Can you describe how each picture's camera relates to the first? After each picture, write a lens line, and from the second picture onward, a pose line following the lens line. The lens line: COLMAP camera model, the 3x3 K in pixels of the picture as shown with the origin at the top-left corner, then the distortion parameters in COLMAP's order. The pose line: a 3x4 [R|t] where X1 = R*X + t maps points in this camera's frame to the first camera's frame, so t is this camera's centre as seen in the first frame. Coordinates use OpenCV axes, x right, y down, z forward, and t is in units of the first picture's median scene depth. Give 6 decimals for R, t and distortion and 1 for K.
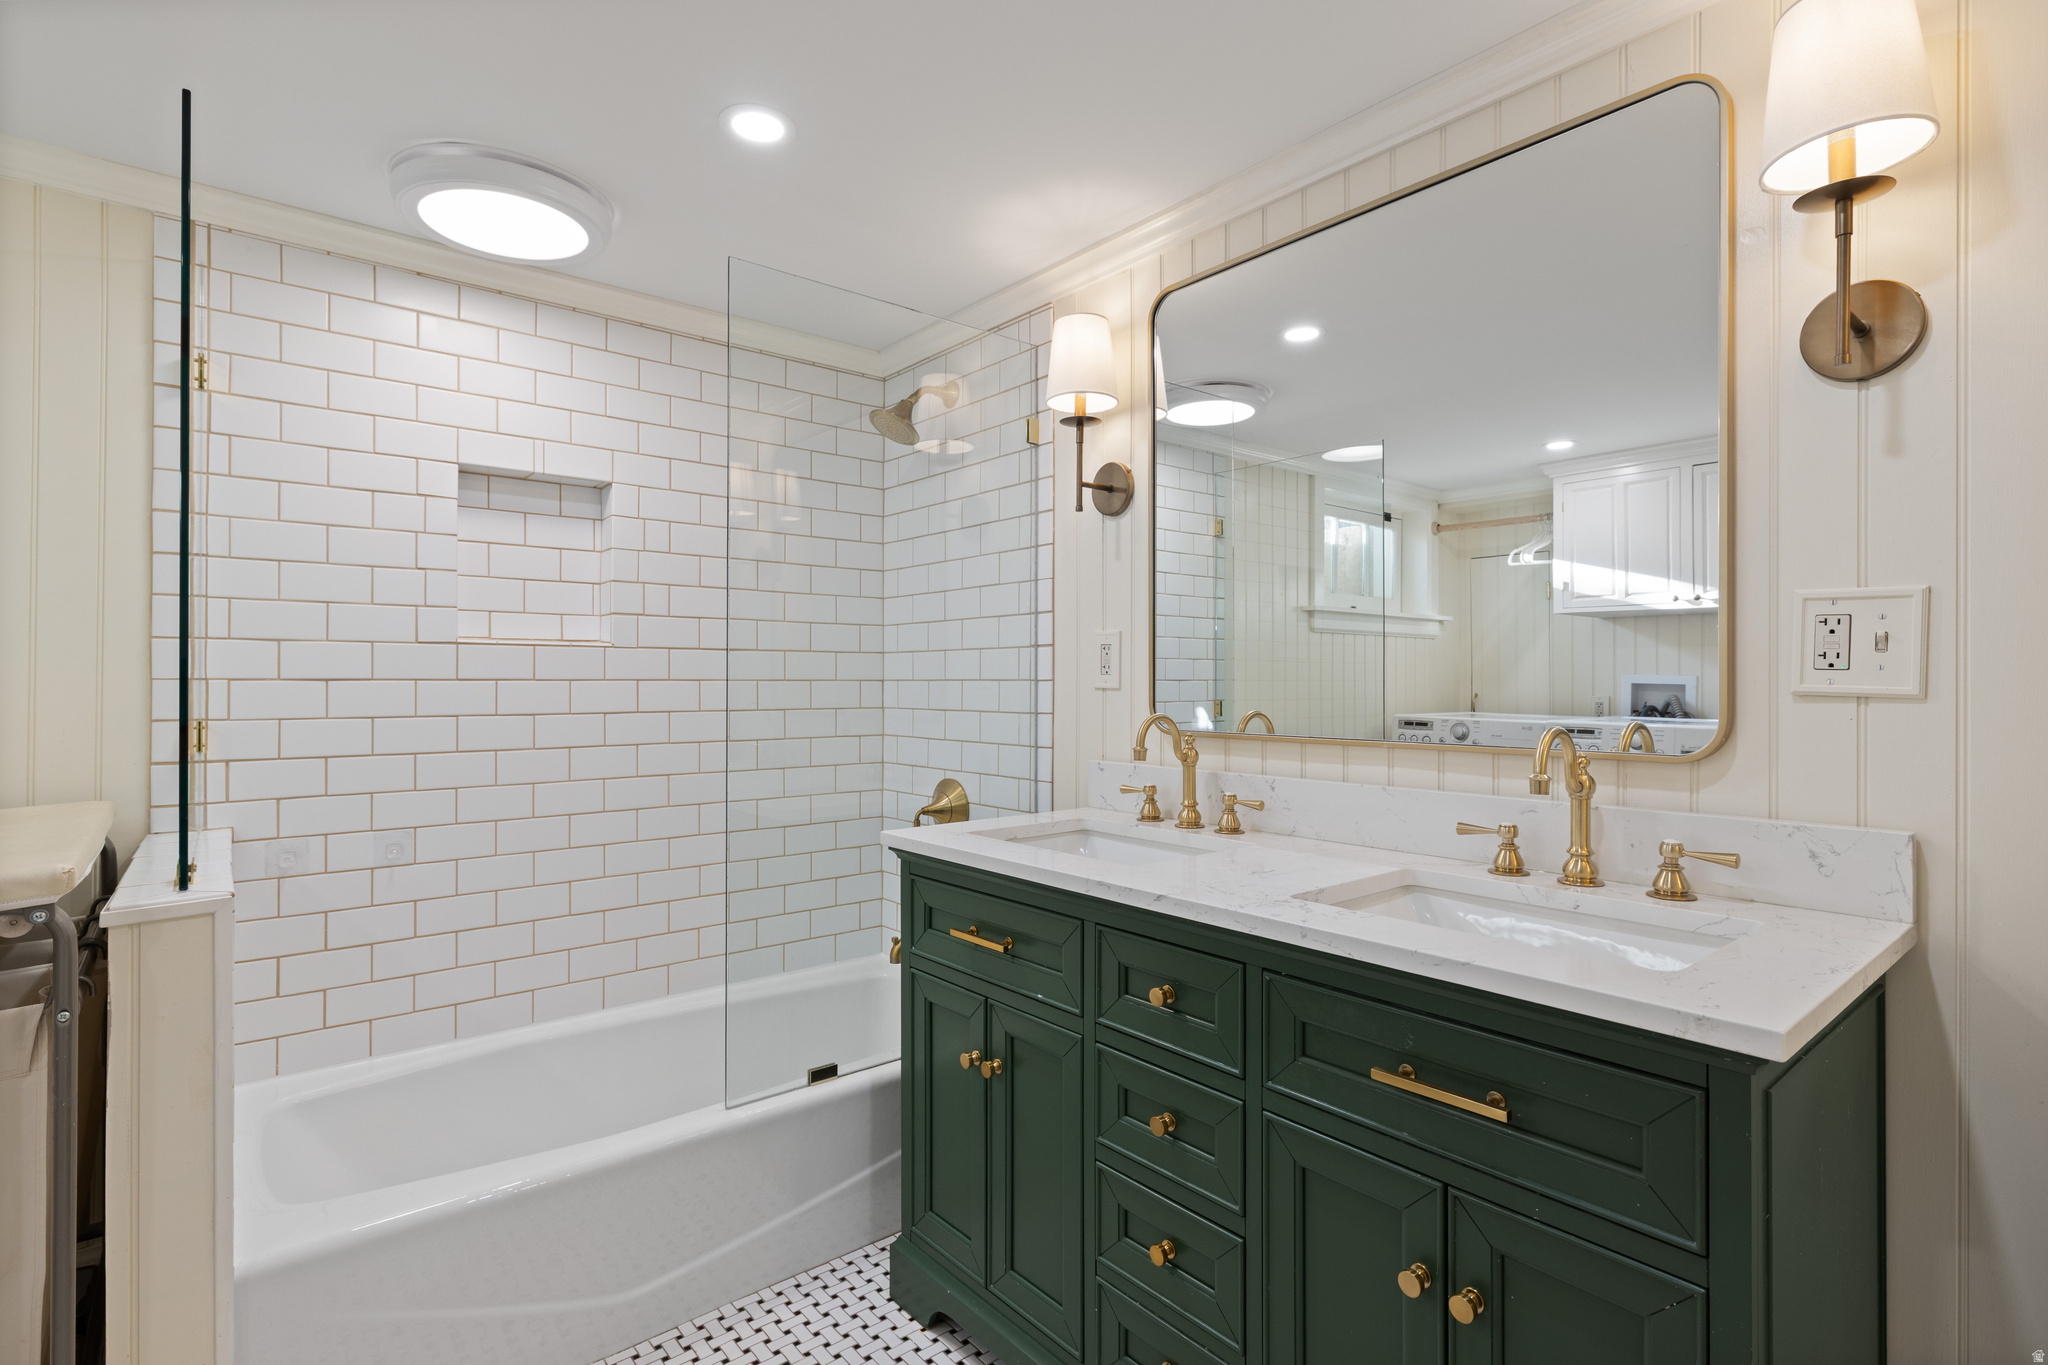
lens RADIAL K [[982.1, 0, 1026.8], [0, 982.1, 674.9], [0, 0, 1]] dist [0.000253, -0.000412]
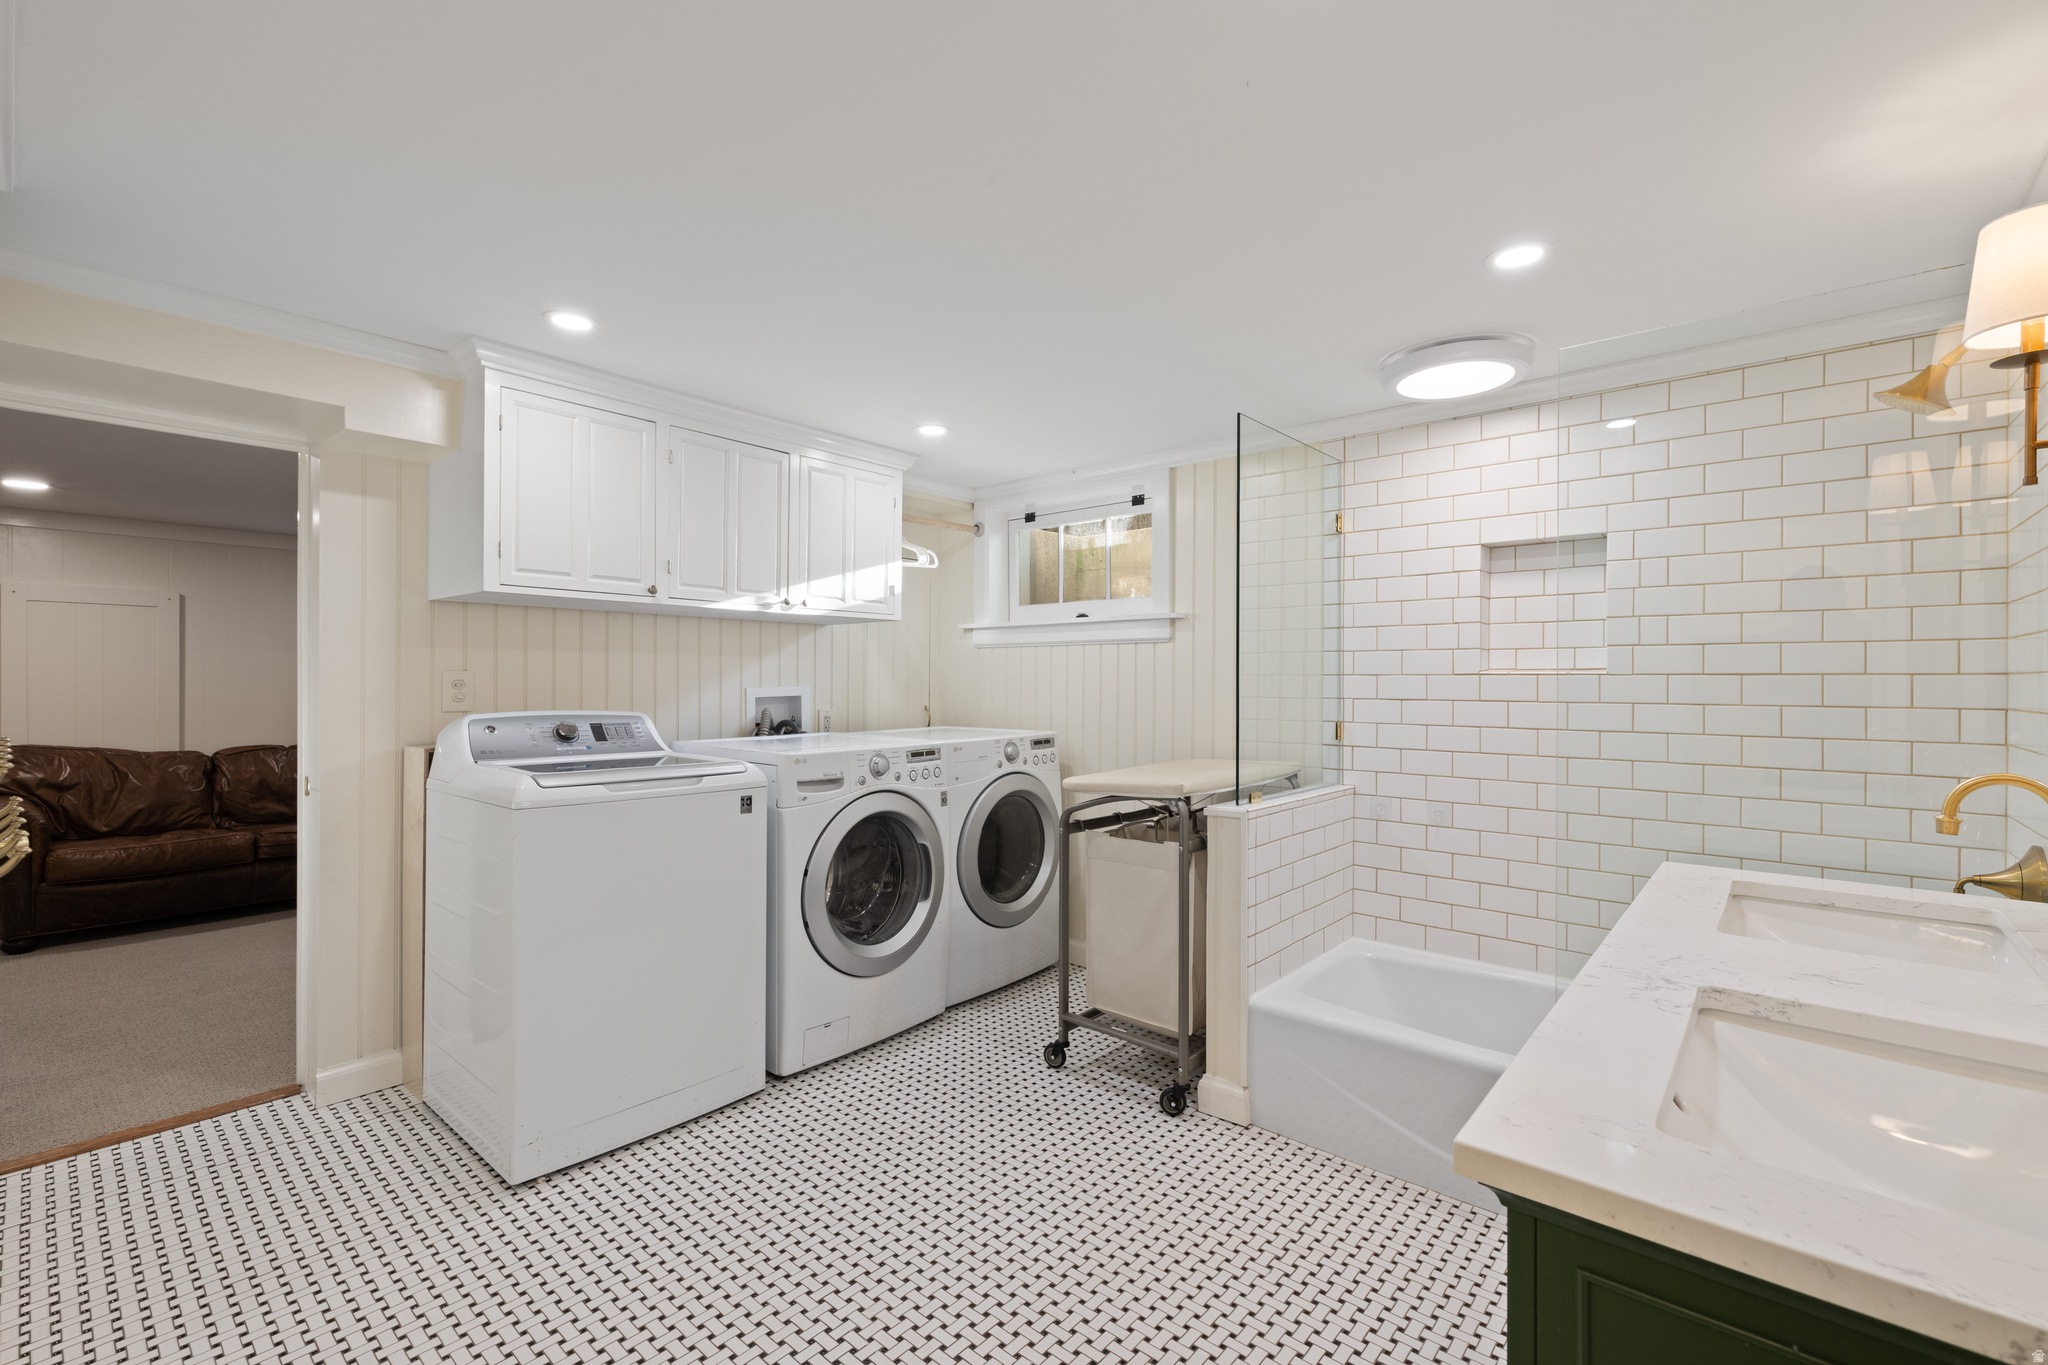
lens RADIAL K [[889.9, 0, 1031.0], [0, 889.9, 676.7], [0, 0, 1]] dist [-0.001598, -0.000176]
pose [[0.149859, -0.005825, -0.988690, 0.581618], [0.001519, 0.999983, -0.005662, -0.023625], [0.988706, -0.000654, 0.149866, 0.192513]]
